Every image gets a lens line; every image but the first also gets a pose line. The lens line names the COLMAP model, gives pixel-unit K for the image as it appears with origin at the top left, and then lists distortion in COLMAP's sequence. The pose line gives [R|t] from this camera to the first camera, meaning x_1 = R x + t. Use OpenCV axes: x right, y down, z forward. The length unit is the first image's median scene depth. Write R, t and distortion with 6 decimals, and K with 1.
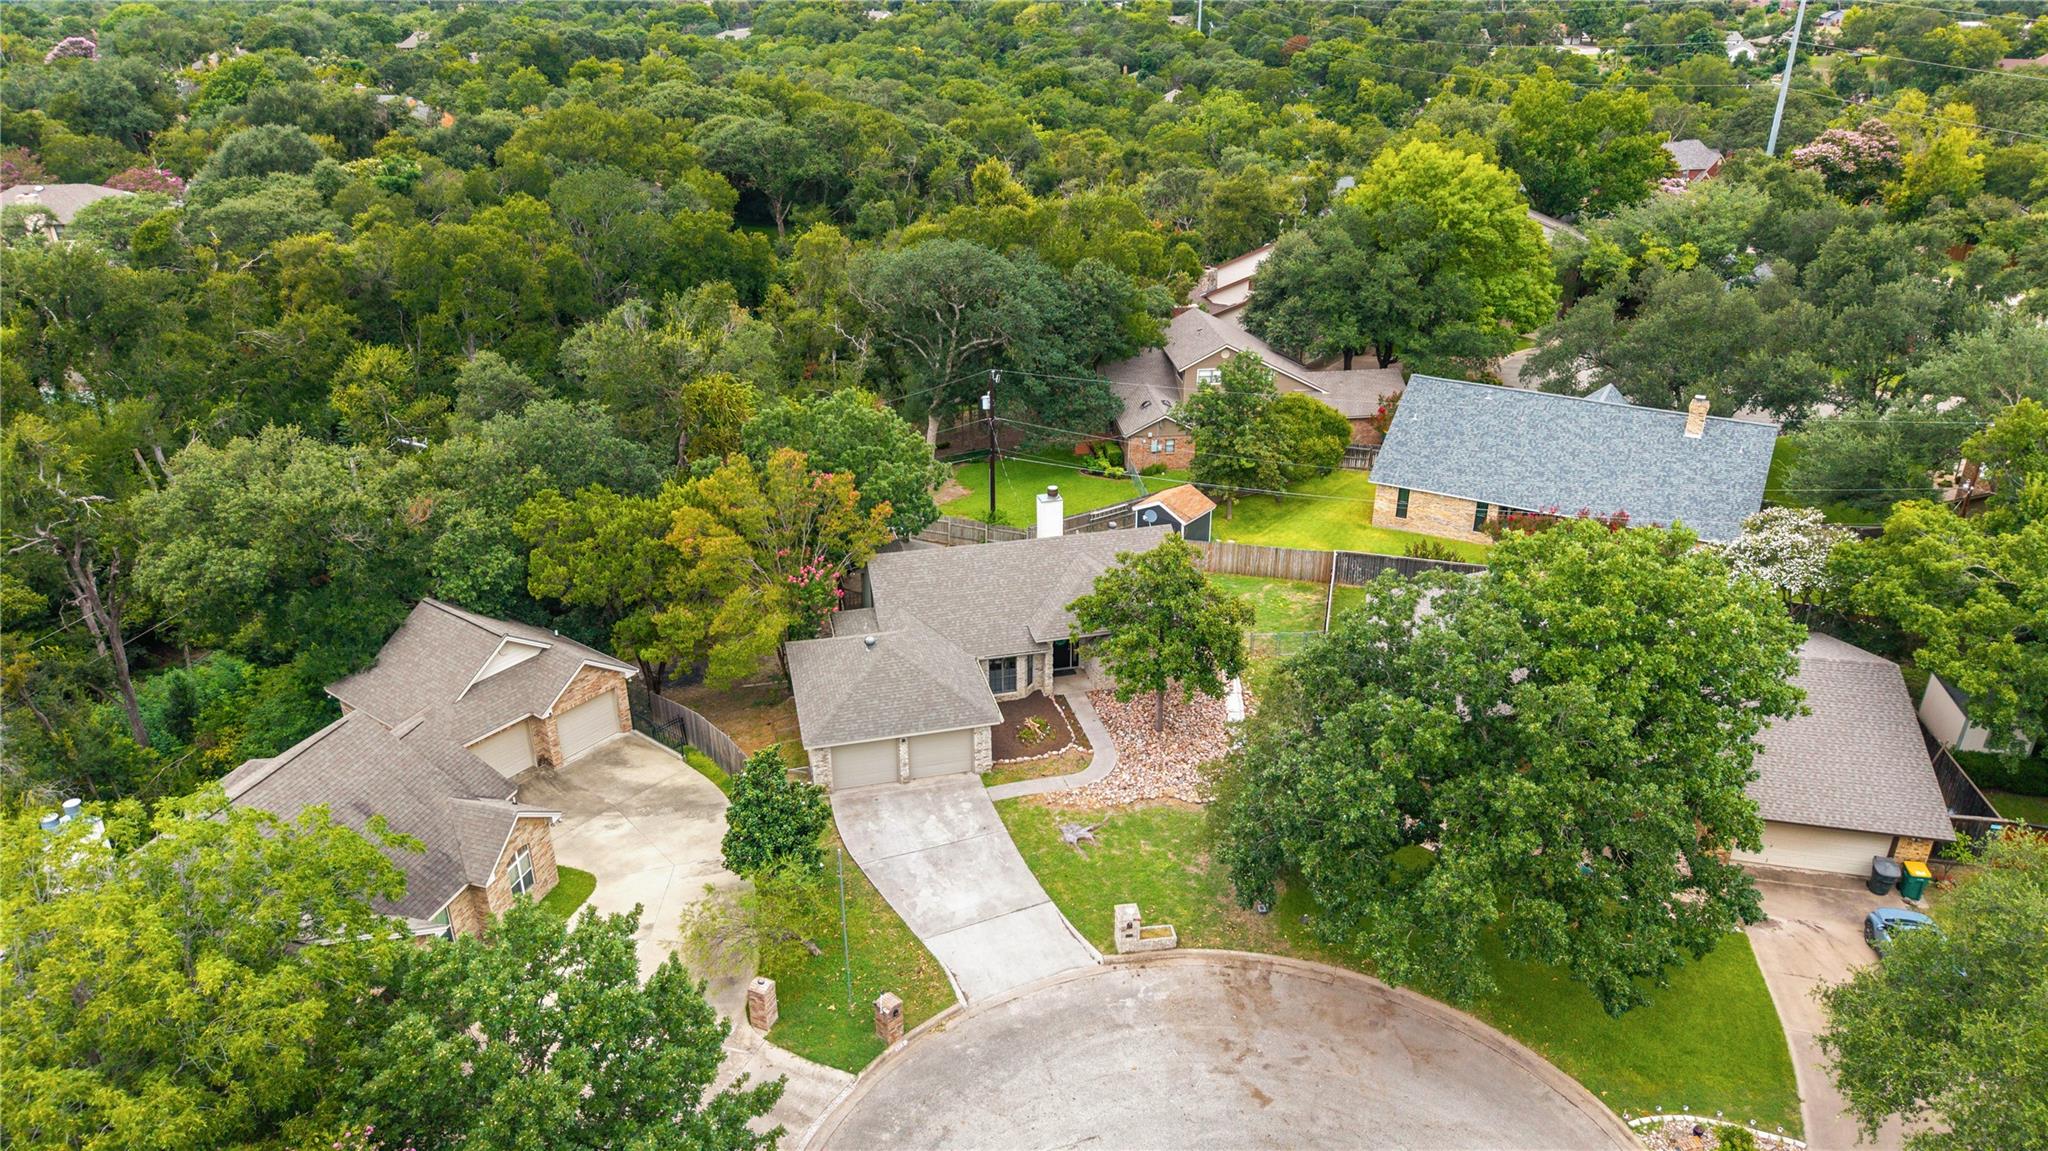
lens RADIAL K [[1397.0, 0, 1024.0], [0, 1397.0, 575.5], [0, 0, 1]] dist [0.005581, -0.002450]
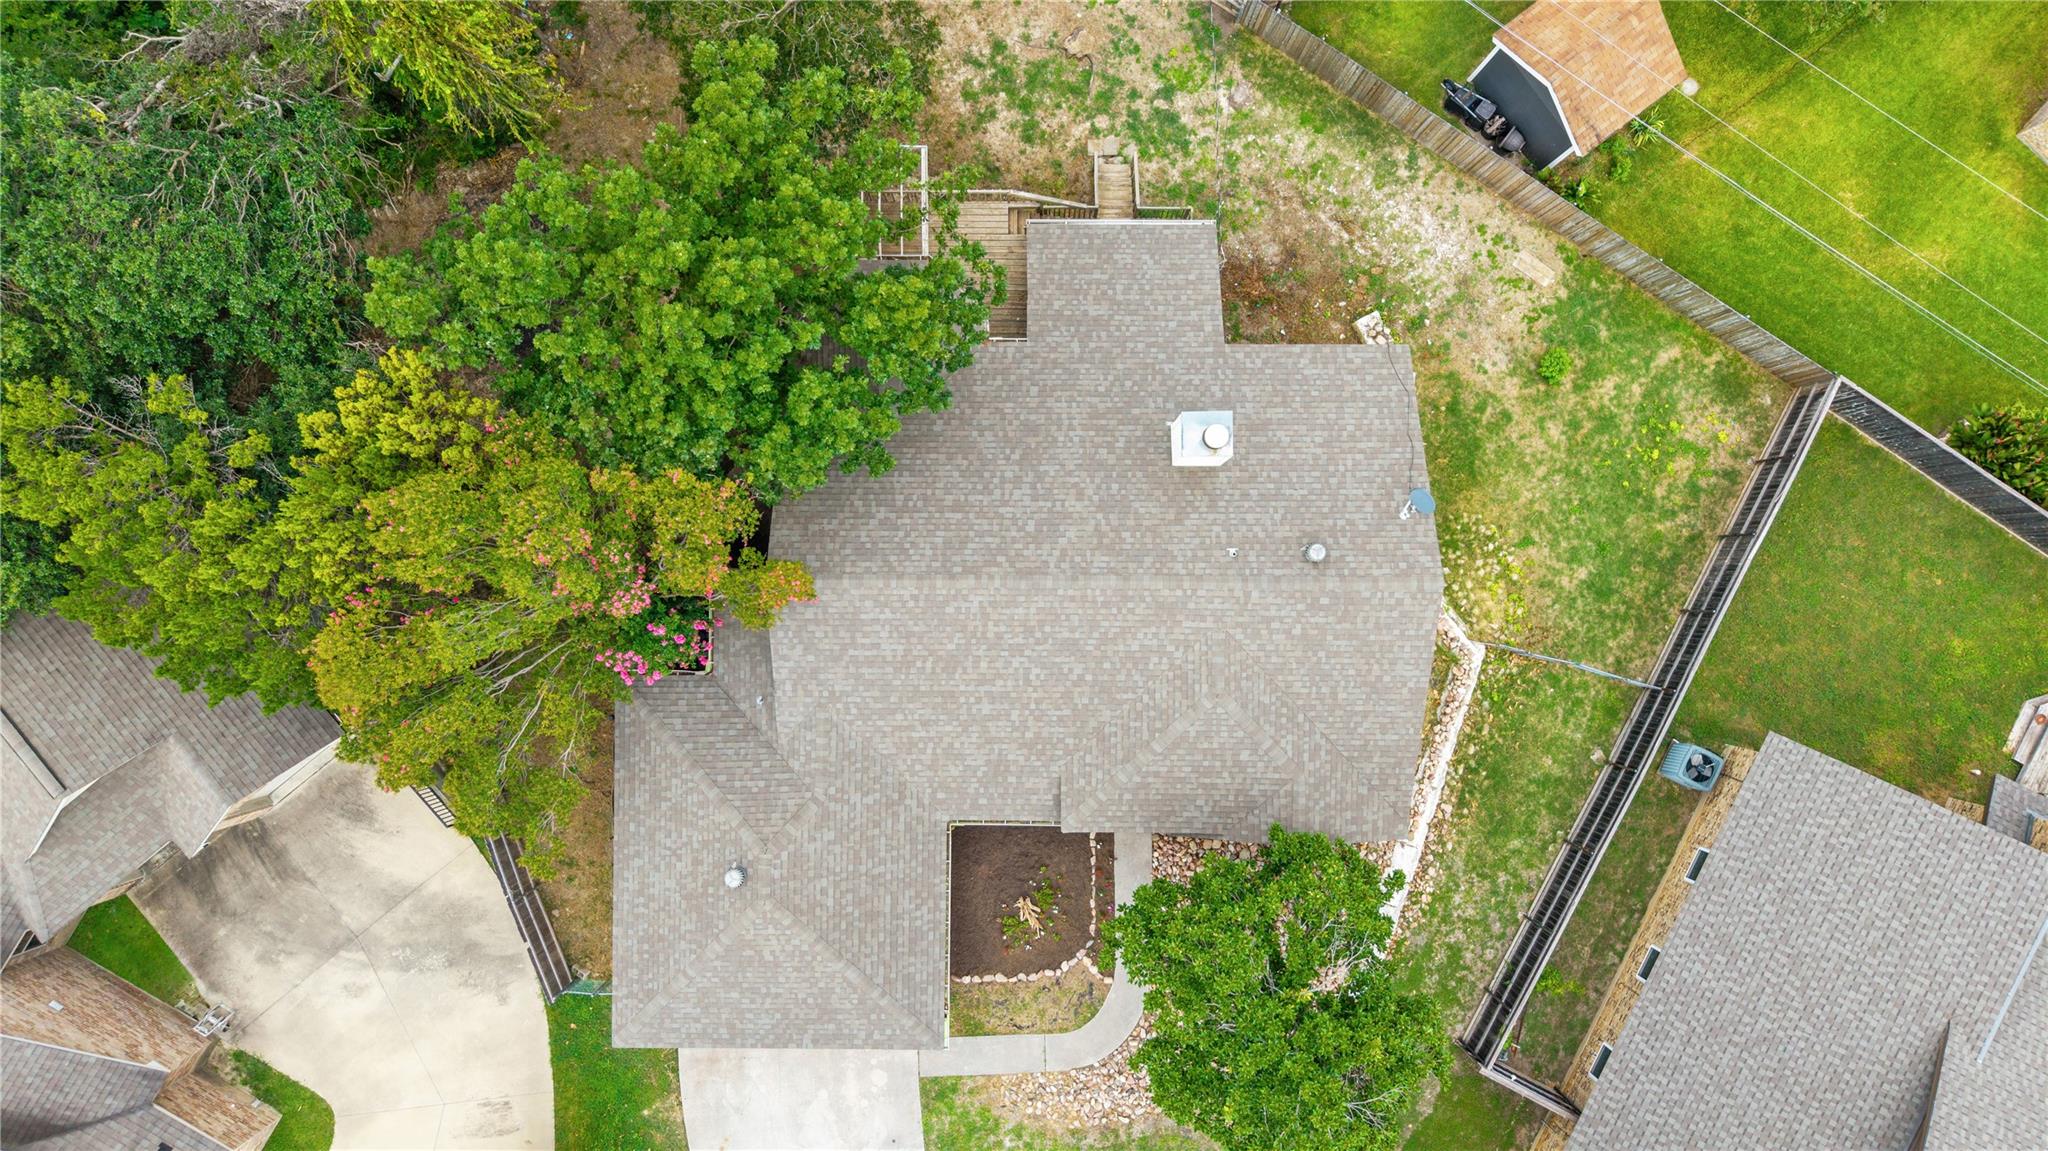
lens RADIAL K [[1397.0, 0, 1024.0], [0, 1397.0, 575.5], [0, 0, 1]] dist [0.005581, -0.002450]
pose [[0.969801, 0.243794, -0.007086, -0.027779], [-0.095033, 0.404474, 0.909598, -0.516050], [0.224621, -0.881456, 0.415428, 0.931460]]
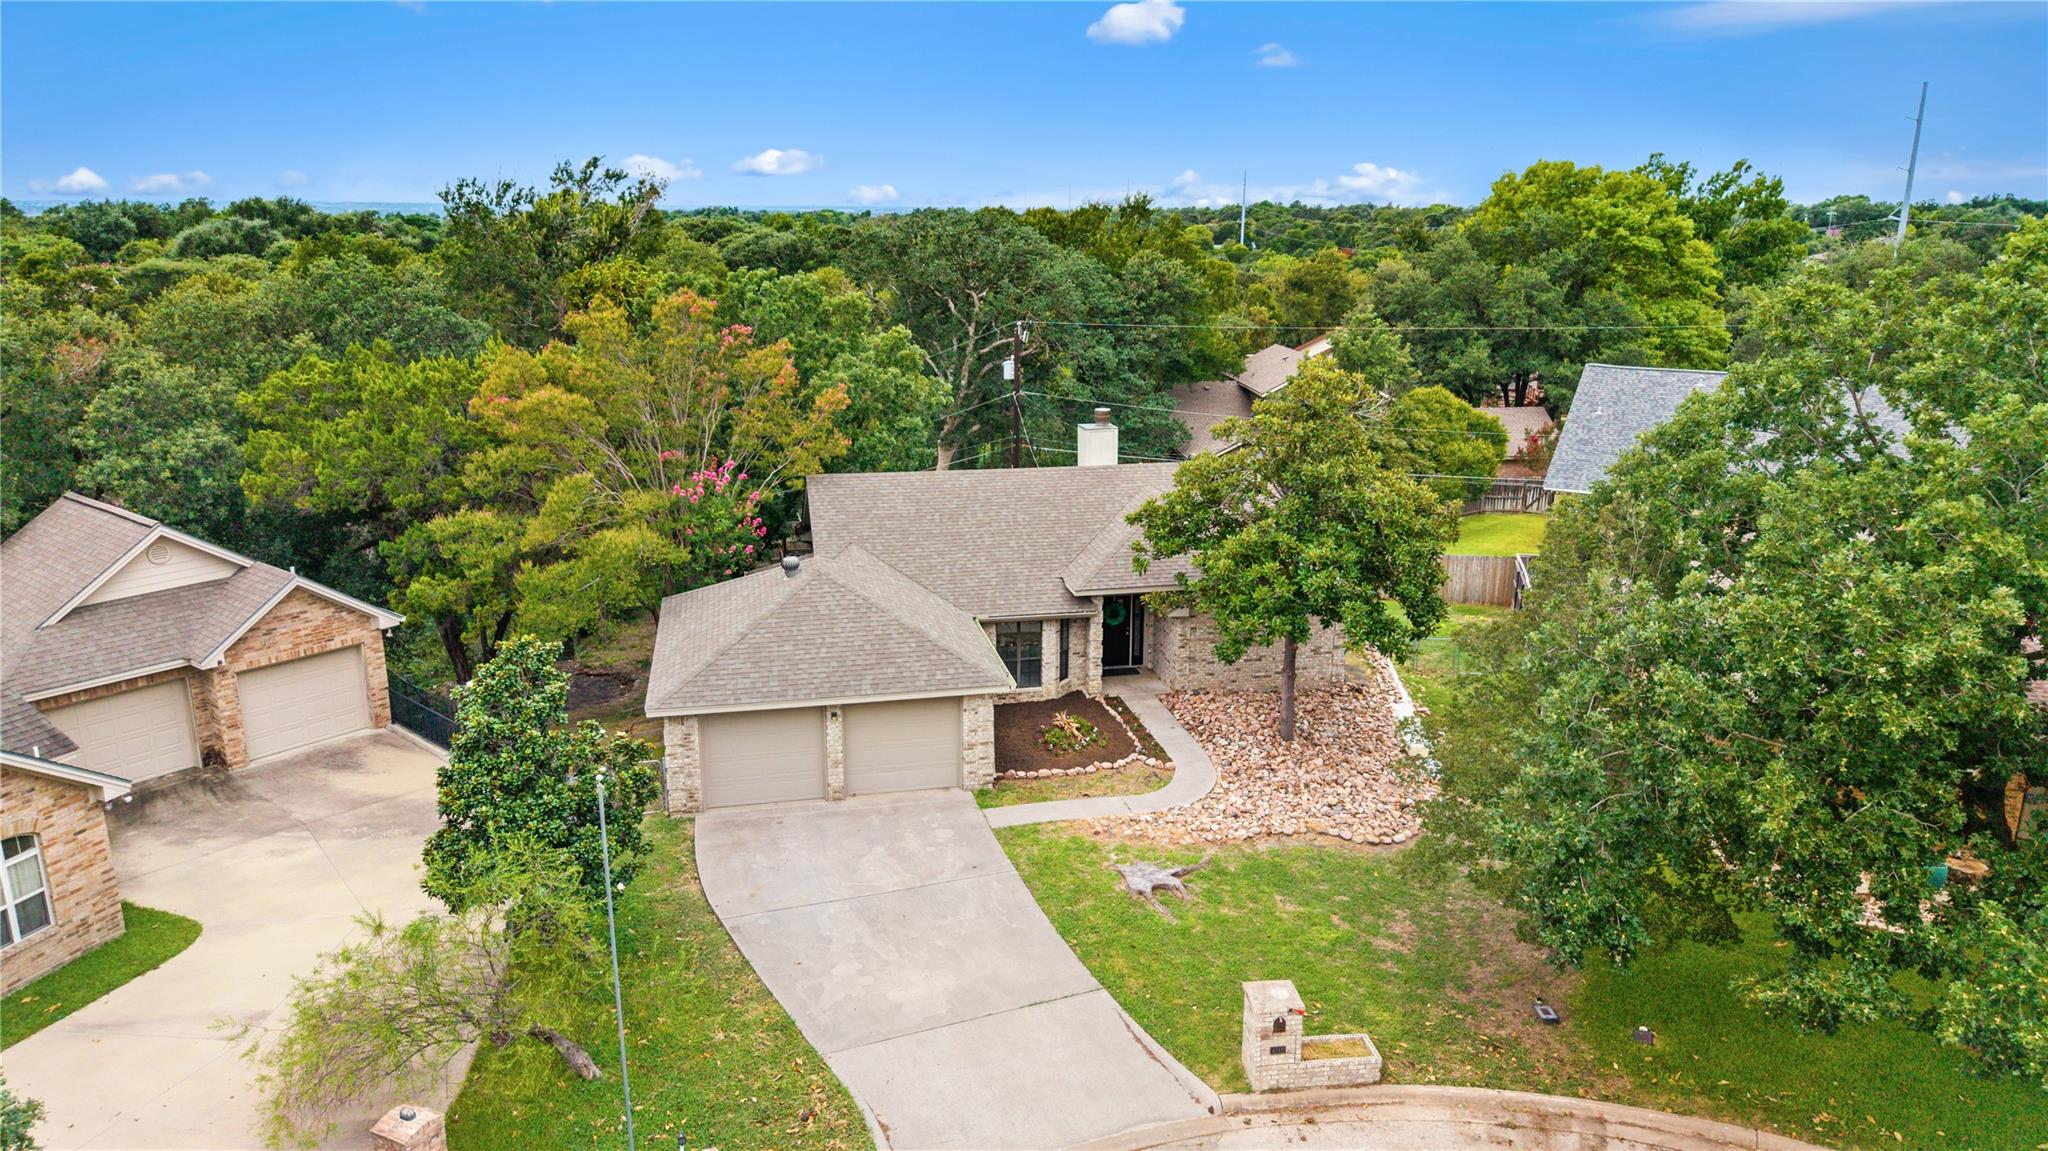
lens RADIAL K [[1396.8, 0, 1024.0], [0, 1396.8, 575.5], [0, 0, 1]] dist [-0.007867, -0.000823]
pose [[0.999534, 0.013809, -0.027222, 0.003004], [-0.018449, 0.983793, -0.178357, 0.158635], [0.024318, 0.178776, 0.983589, 0.443233]]
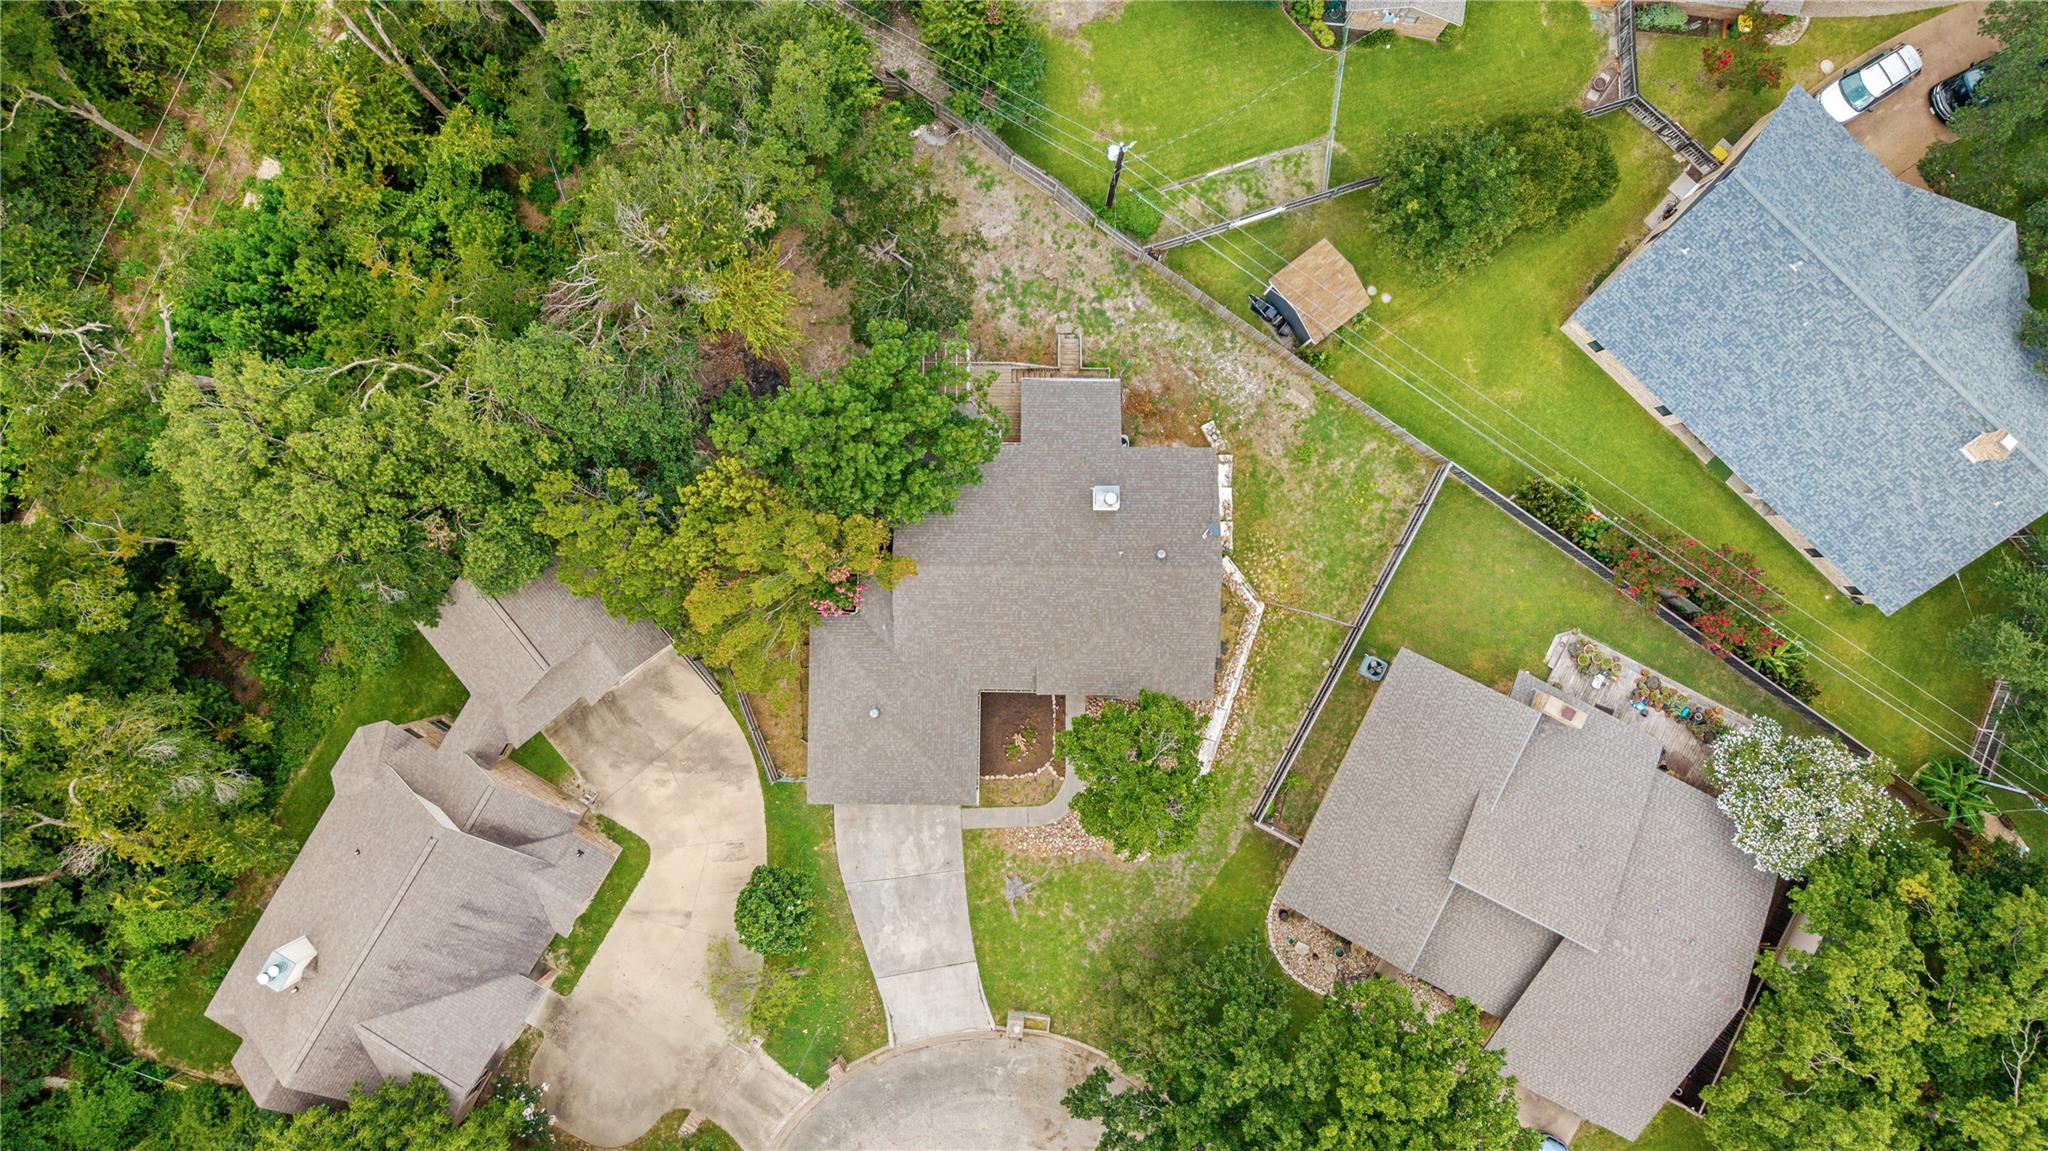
lens RADIAL K [[1397.0, 0, 1024.0], [0, 1397.0, 575.5], [0, 0, 1]] dist [0.005581, -0.002450]
pose [[0.968320, 0.249658, -0.005198, -0.019221], [-0.097064, 0.395484, 0.913330, -1.028872], [0.230076, -0.883891, 0.407188, 0.700336]]
